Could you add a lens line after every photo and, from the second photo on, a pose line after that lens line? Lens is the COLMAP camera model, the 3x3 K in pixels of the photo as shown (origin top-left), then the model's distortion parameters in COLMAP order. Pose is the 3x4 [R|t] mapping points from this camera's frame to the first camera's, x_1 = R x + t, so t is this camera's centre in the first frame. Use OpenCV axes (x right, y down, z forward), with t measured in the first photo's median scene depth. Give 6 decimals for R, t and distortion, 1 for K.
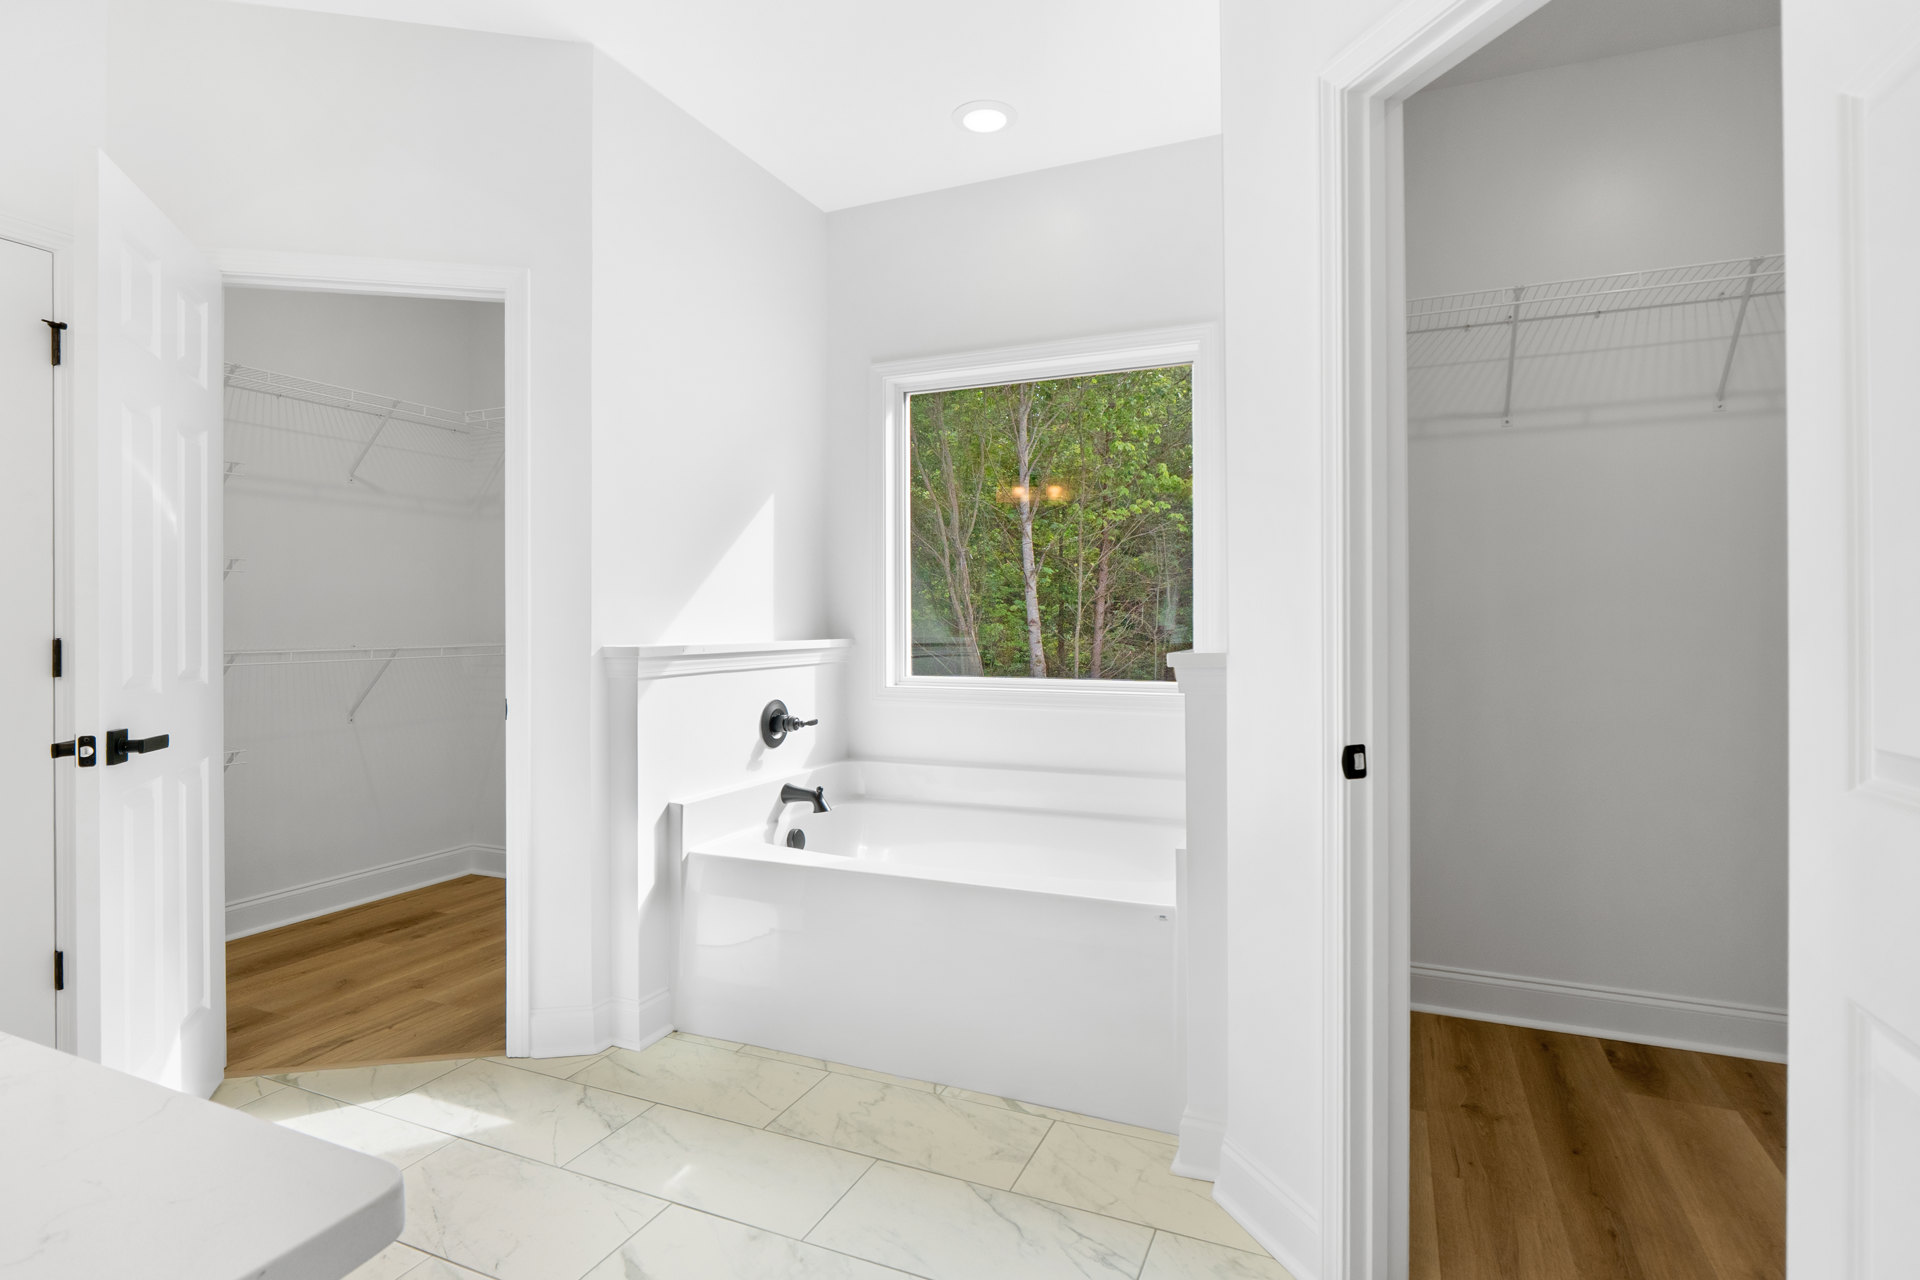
lens RADIAL K [[967.5, 0, 964.1], [0, 967.5, 623.2], [0, 0, 1]] dist [-0.008472, 0.000520]
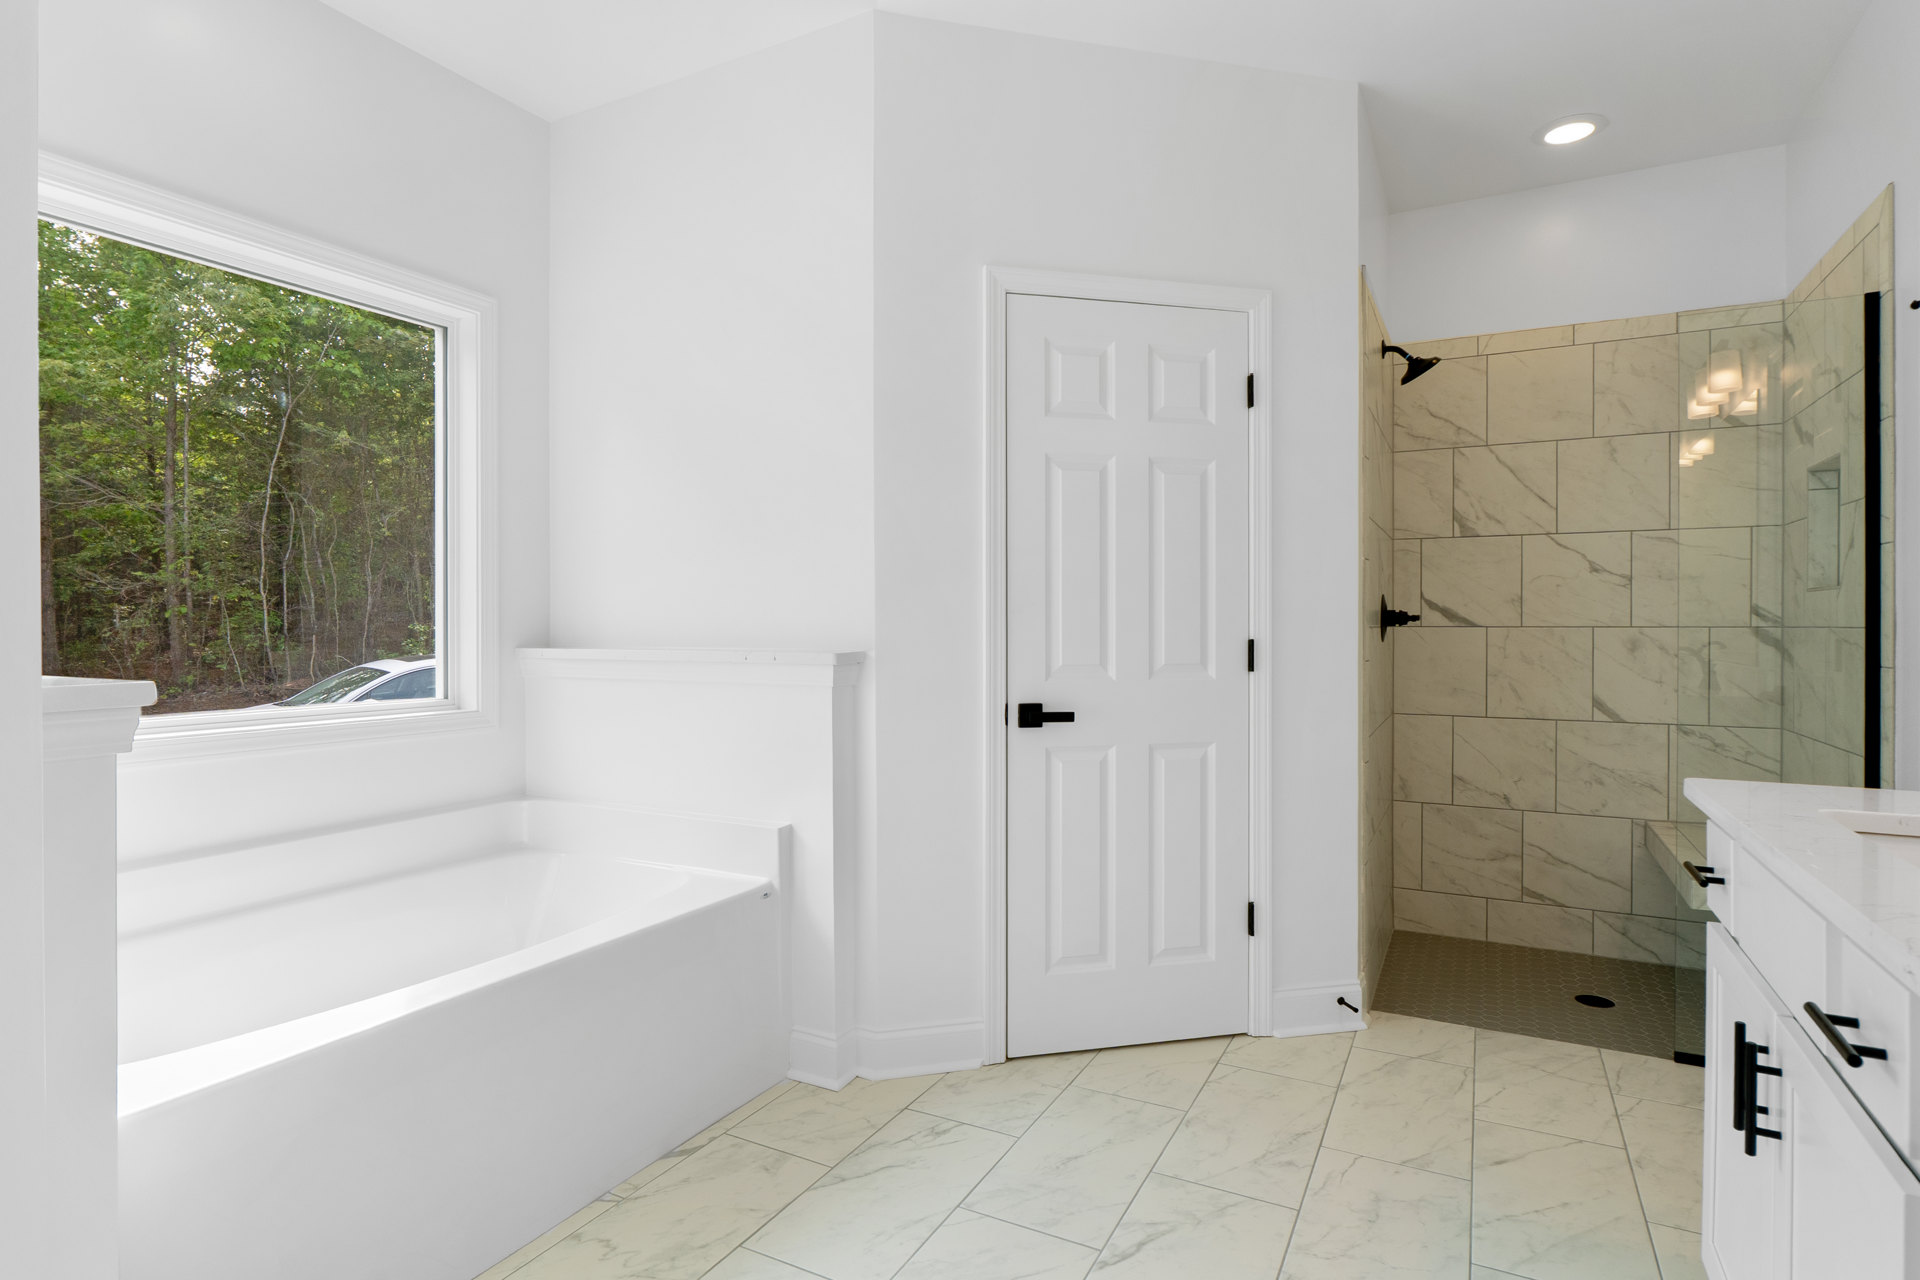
lens RADIAL K [[971.3, 0, 954.4], [0, 971.3, 635.0], [0, 0, 1]] dist [-0.000195, -0.000205]
pose [[0.085944, -0.002911, 0.996296, -0.975350], [0.001859, 0.999994, 0.002762, 0.000391], [-0.996298, 0.001615, 0.085949, 0.751566]]
